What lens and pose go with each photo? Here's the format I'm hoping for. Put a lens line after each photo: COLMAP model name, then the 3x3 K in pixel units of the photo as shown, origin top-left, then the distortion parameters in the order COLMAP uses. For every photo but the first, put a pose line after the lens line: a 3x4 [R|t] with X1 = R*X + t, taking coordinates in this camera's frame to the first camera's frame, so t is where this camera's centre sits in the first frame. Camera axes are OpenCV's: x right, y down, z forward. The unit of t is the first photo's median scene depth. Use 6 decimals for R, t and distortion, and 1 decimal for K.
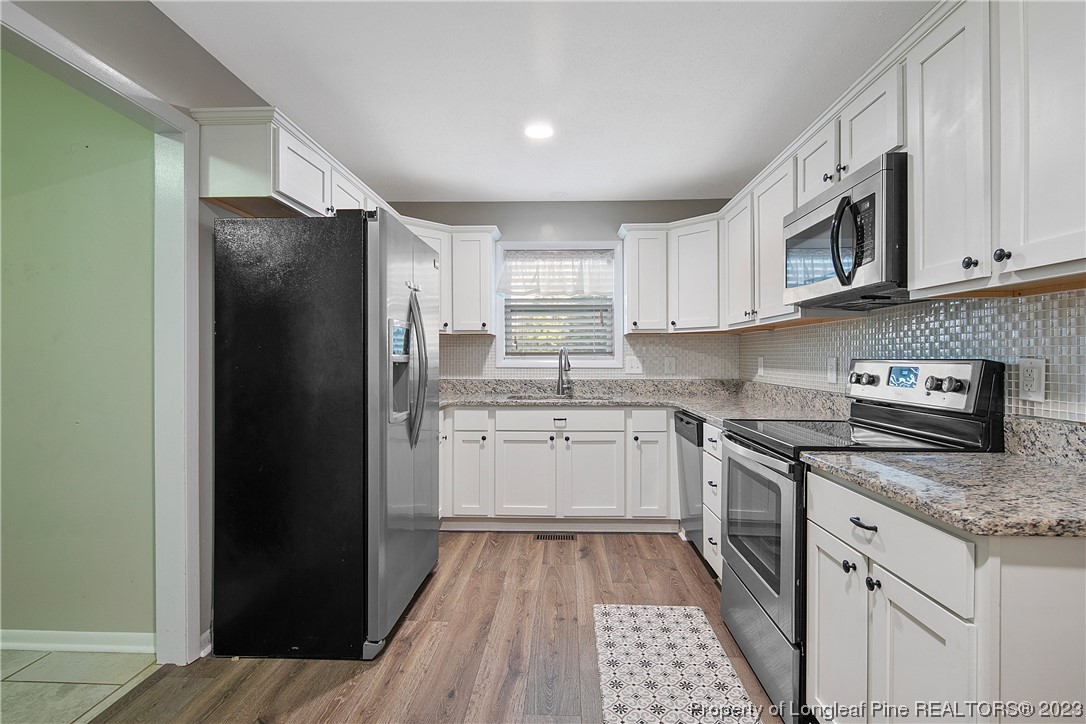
lens RADIAL K [[530.5, 0, 543.3], [0, 530.5, 364.9], [0, 0, 1]] dist [-0.000729, -0.001389]
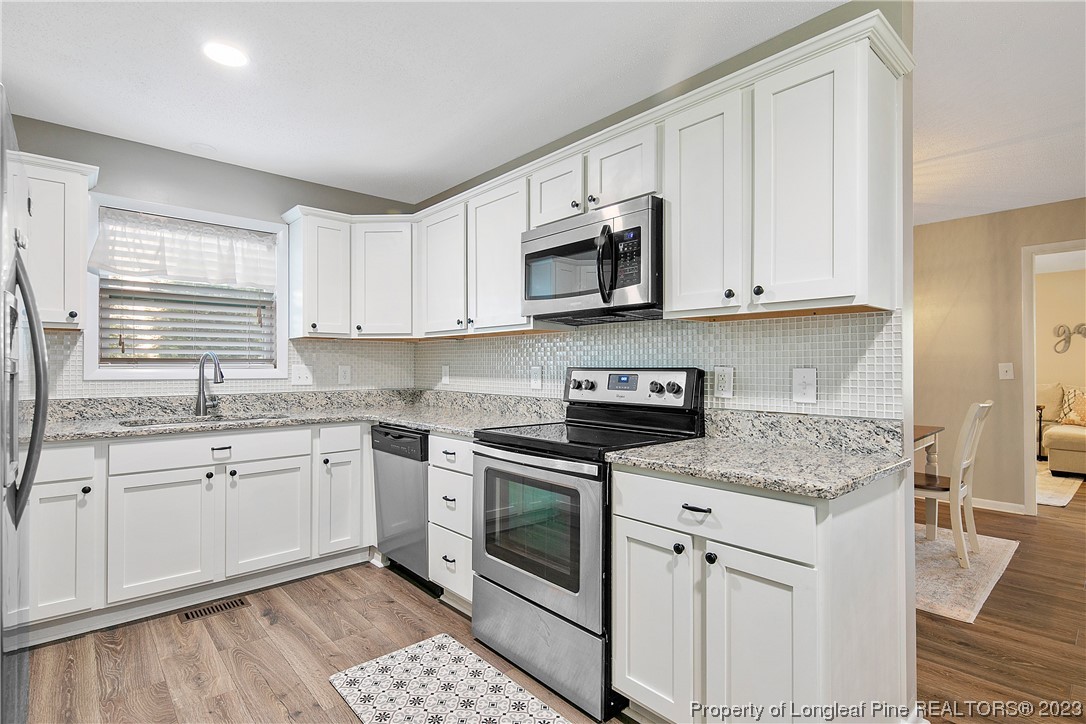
lens RADIAL K [[530.5, 0, 543.3], [0, 530.5, 364.9], [0, 0, 1]] dist [-0.000729, -0.001389]
pose [[0.713173, 0.003381, 0.700980, -0.181404], [0.007976, 0.999885, -0.012937, -0.001600], [-0.700943, 0.014817, 0.713063, 0.157919]]
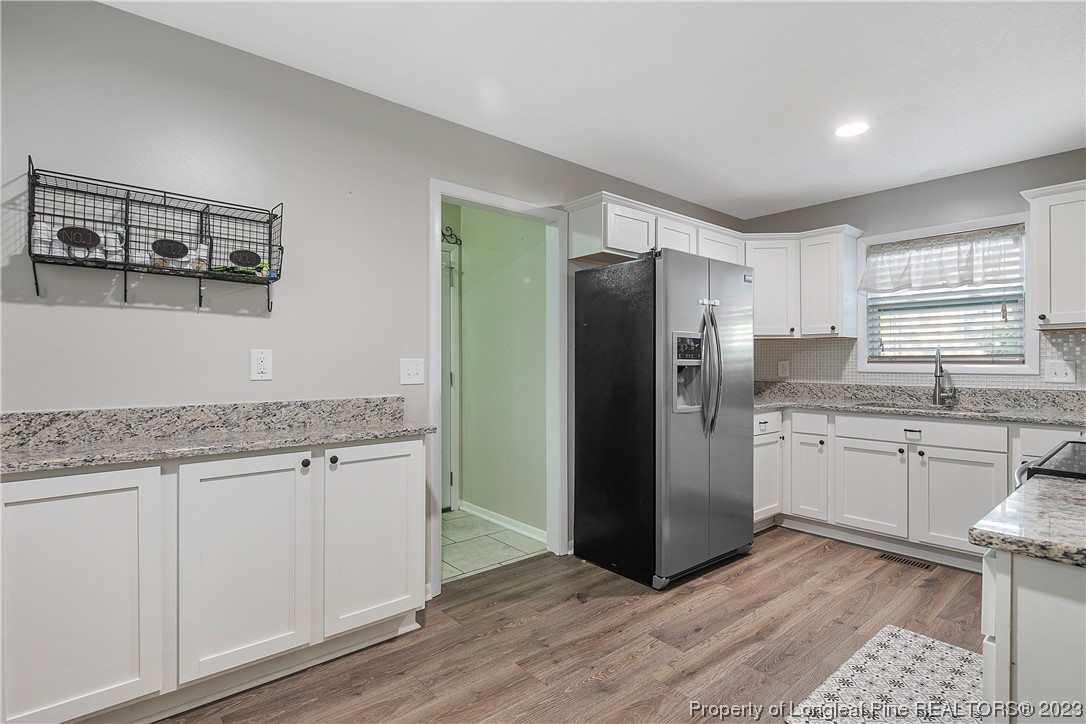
lens RADIAL K [[530.6, 0, 525.9], [0, 530.6, 365.2], [0, 0, 1]] dist [-0.000646, -0.000349]
pose [[0.658445, 0.003420, -0.752621, 0.293969], [-0.006791, 0.999976, -0.001397, -0.002110], [0.752598, 0.006031, 0.658452, -0.083193]]
